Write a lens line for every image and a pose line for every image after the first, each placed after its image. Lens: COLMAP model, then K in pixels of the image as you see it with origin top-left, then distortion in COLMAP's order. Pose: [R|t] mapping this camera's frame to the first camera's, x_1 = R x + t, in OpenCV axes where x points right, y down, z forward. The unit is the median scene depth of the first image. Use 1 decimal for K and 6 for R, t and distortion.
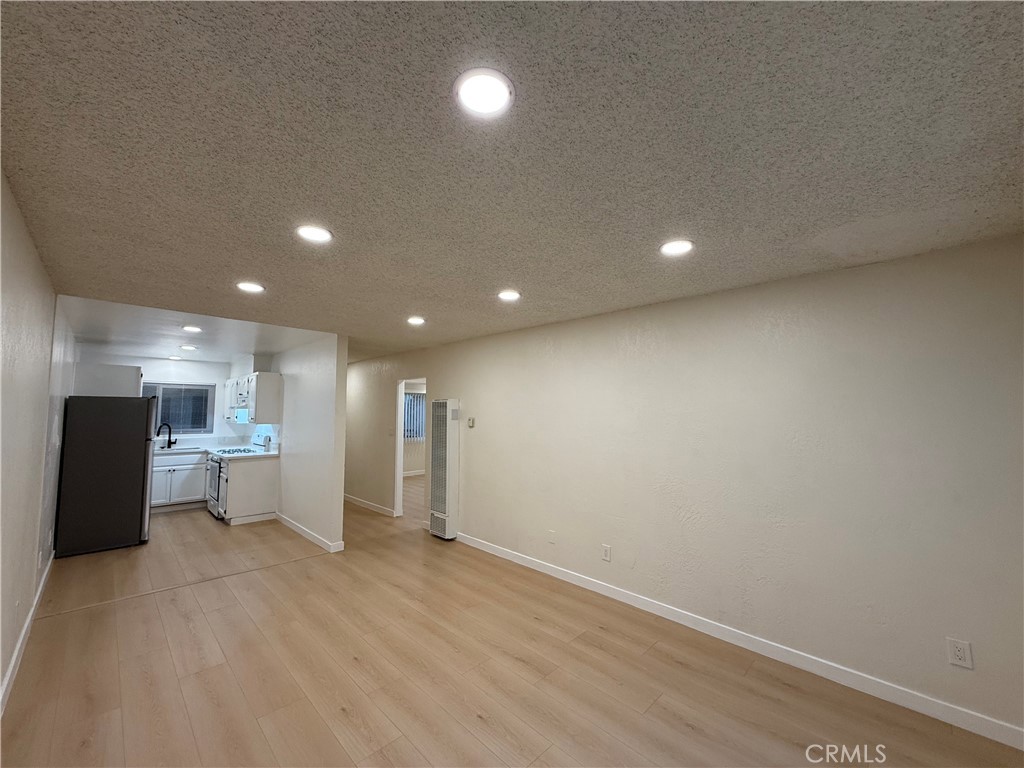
lens RADIAL K [[407.6, 0, 510.3], [0, 407.6, 383.1], [0, 0, 1]] dist [-0.000114, 0.000285]
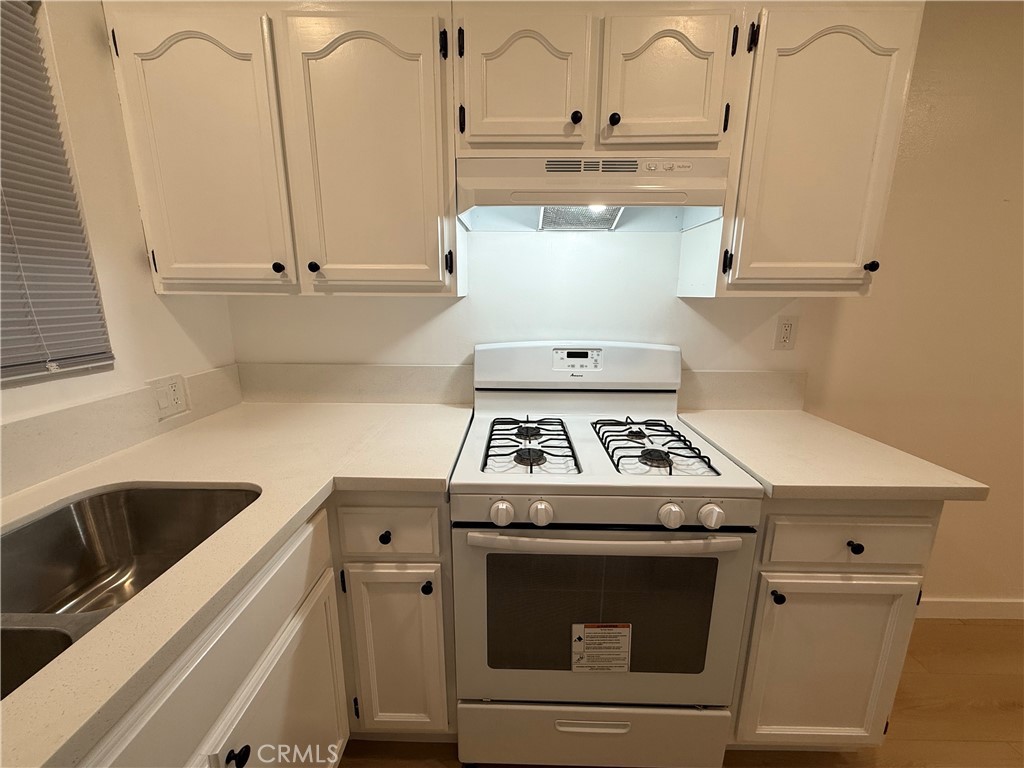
lens RADIAL K [[407.6, 0, 510.3], [0, 407.6, 383.1], [0, 0, 1]] dist [-0.000114, 0.000285]
pose [[0.717488, -0.145394, 0.681228, -0.811915], [-0.051756, 0.964143, 0.260286, 0.090495], [-0.694645, -0.222010, 0.684236, 0.880848]]
